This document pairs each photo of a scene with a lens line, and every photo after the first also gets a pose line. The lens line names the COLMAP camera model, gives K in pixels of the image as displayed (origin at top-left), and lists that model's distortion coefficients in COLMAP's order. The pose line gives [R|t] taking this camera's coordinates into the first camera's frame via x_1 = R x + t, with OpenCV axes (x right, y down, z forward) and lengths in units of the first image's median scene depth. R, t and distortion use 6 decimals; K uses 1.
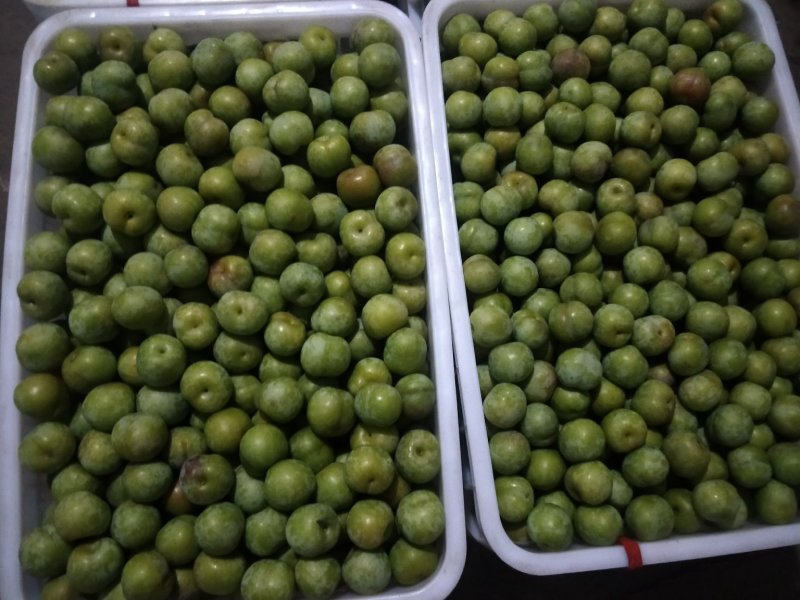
lens RADIAL K [[653.7, 0, 402.0], [0, 653.7, 317.8], [0, 0, 1]] dist [0.033051, -0.090399]
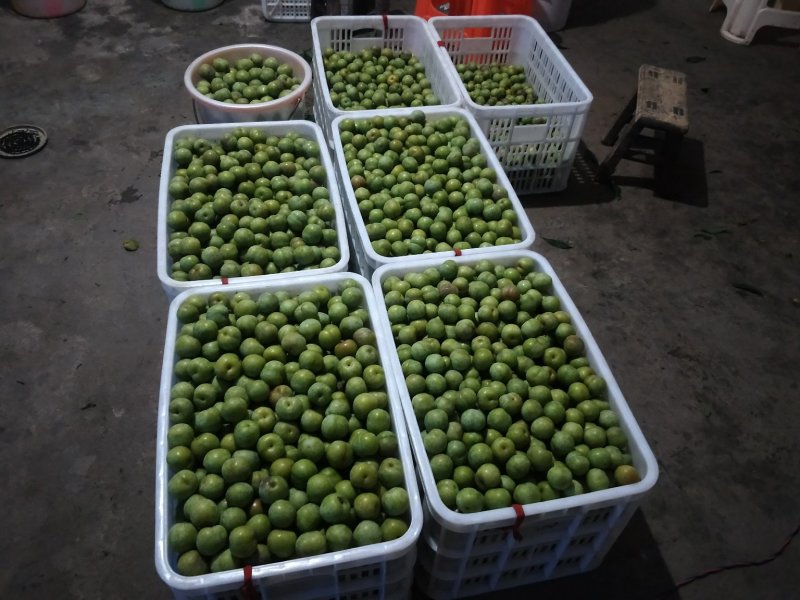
lens RADIAL K [[653.7, 0, 402.0], [0, 653.7, 317.8], [0, 0, 1]] dist [0.033051, -0.090399]
pose [[0.993416, -0.093978, 0.065517, -0.021181], [0.114199, 0.857812, -0.501117, 0.716046], [-0.009107, 0.505299, 0.862896, -0.718077]]
